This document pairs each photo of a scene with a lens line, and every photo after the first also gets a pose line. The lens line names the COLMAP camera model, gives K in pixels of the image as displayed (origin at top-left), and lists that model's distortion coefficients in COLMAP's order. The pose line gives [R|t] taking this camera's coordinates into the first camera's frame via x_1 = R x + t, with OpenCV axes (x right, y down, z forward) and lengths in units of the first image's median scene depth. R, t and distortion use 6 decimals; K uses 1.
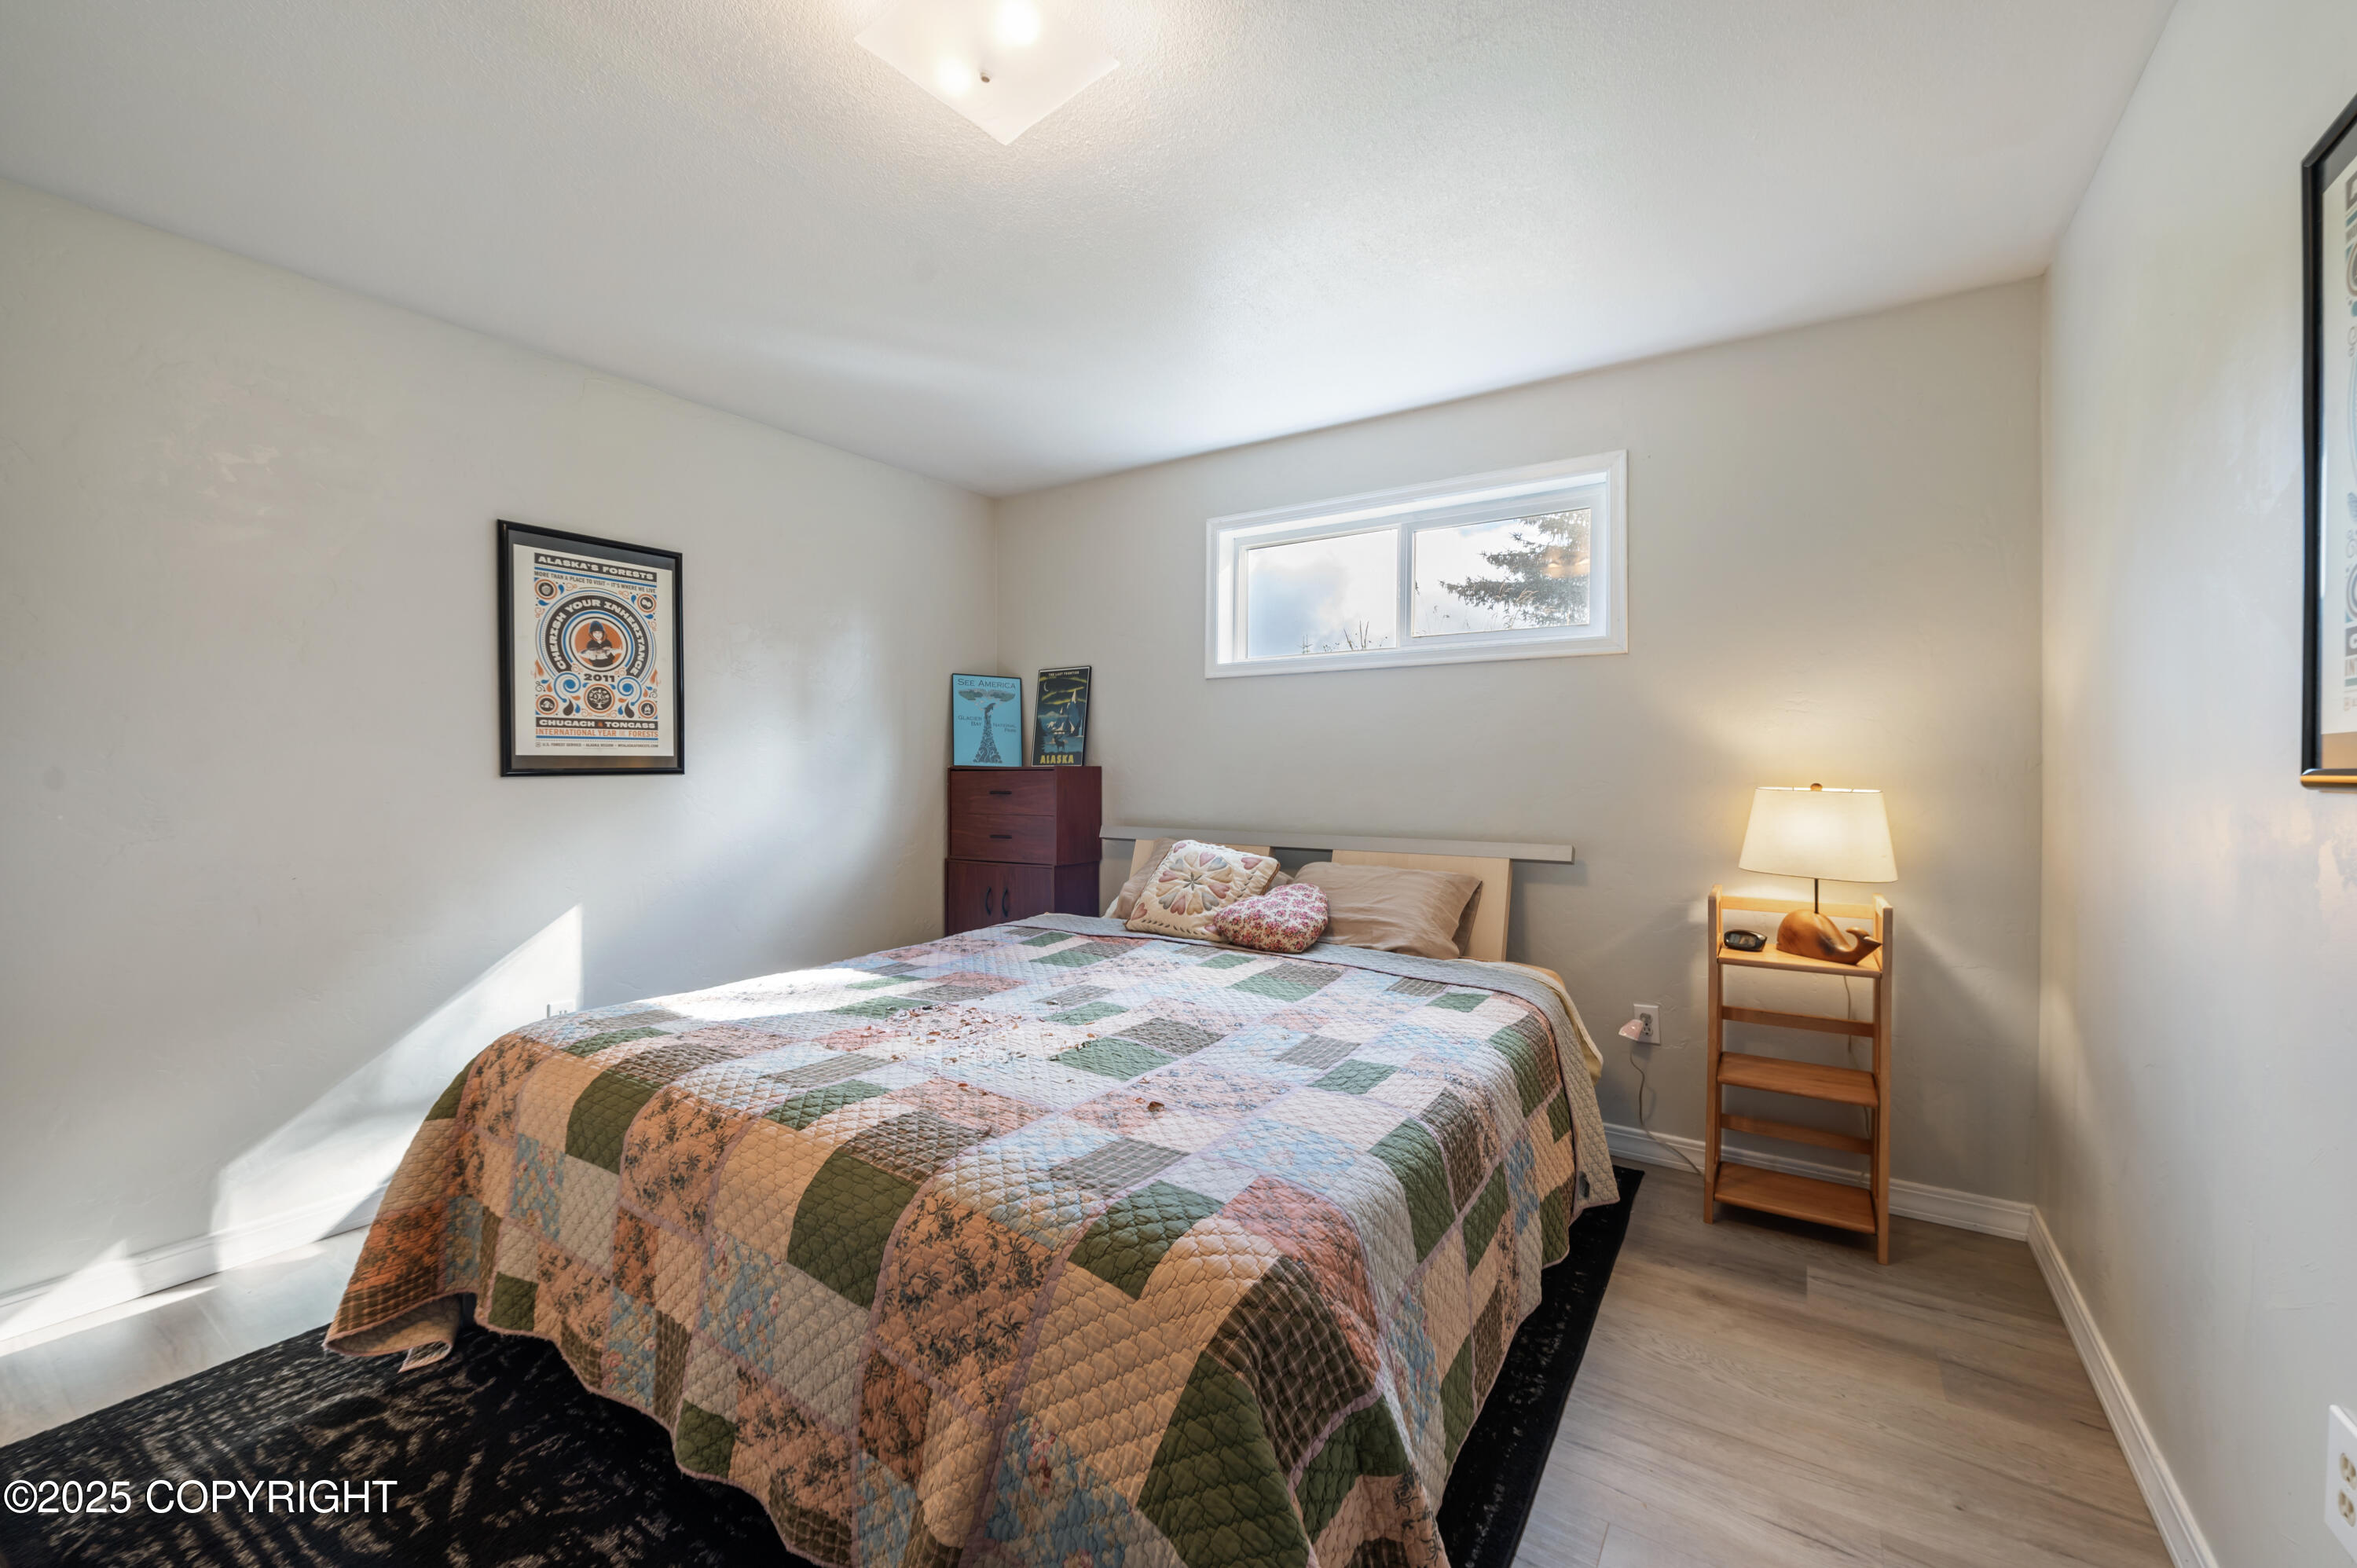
lens RADIAL K [[947.6, 0, 1187.6], [0, 947.6, 781.2], [0, 0, 1]] dist [-0.002079, -0.000156]
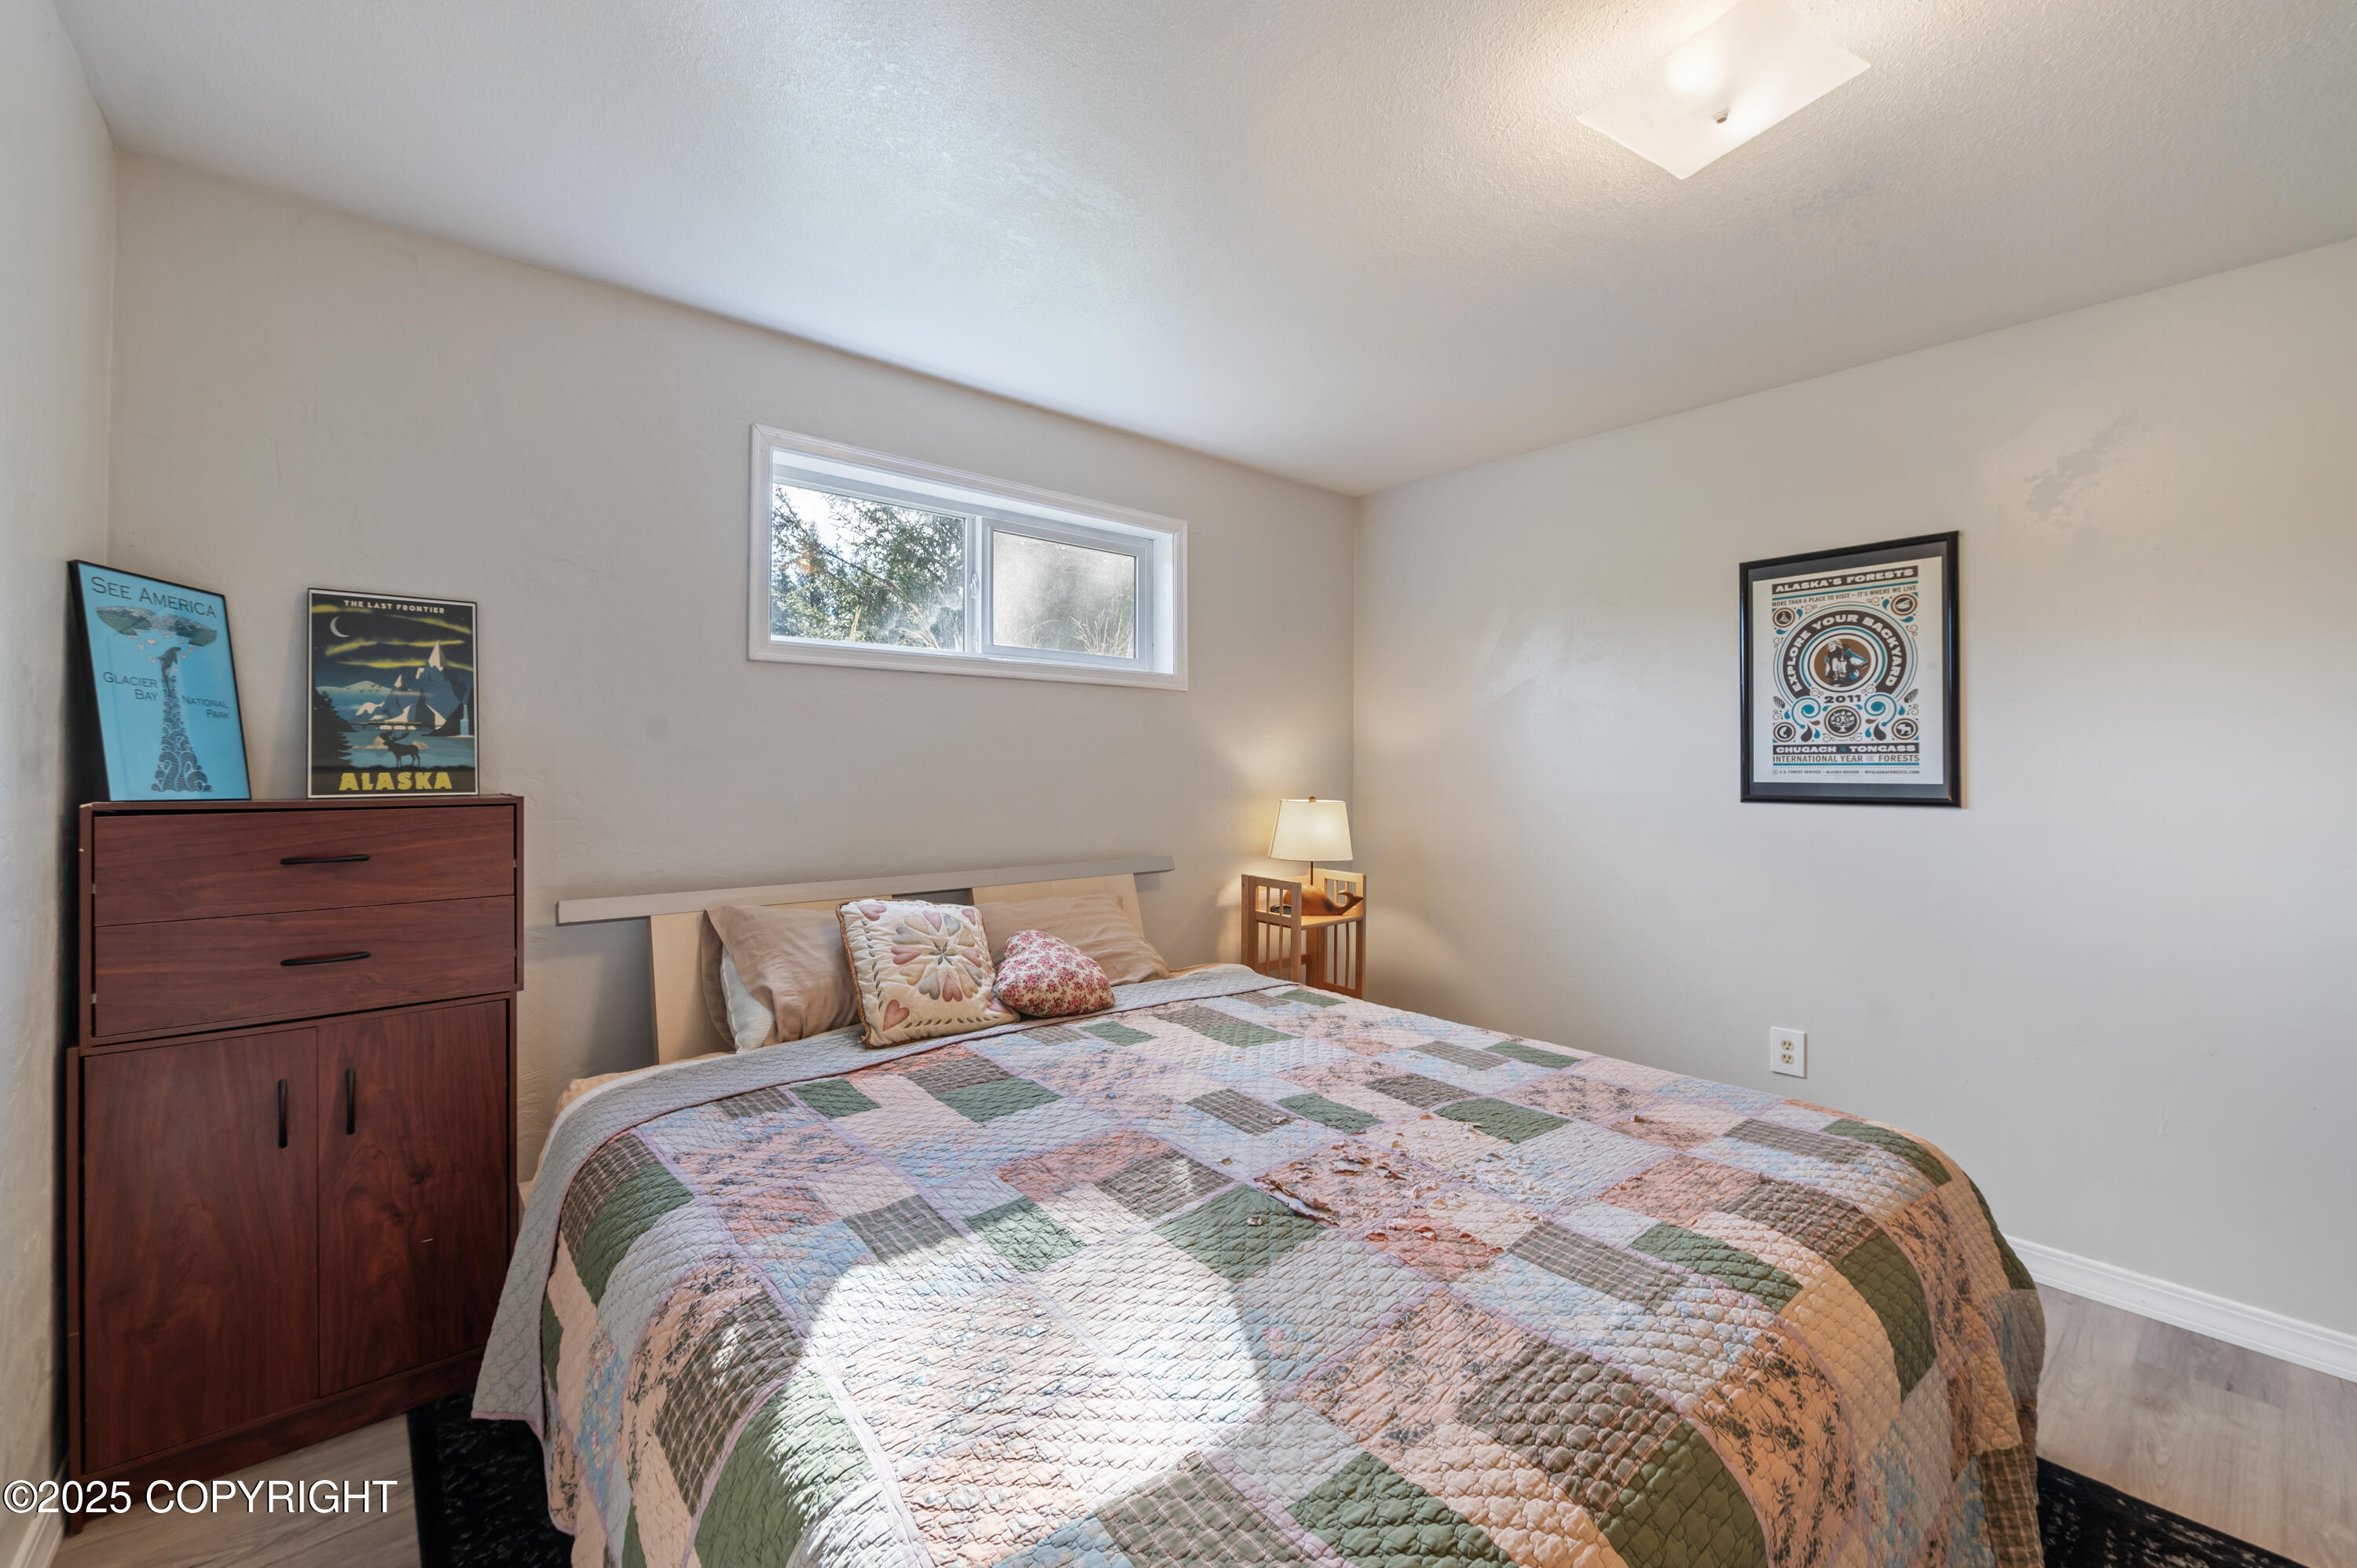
lens RADIAL K [[947.6, 0, 1184.9], [0, 947.6, 770.4], [0, 0, 1]] dist [-0.002079, -0.000156]
pose [[0.279305, -0.006241, 0.960182, -0.663112], [0.005782, 0.999972, 0.004818, -0.038840], [-0.960185, 0.004206, 0.279333, 0.638282]]
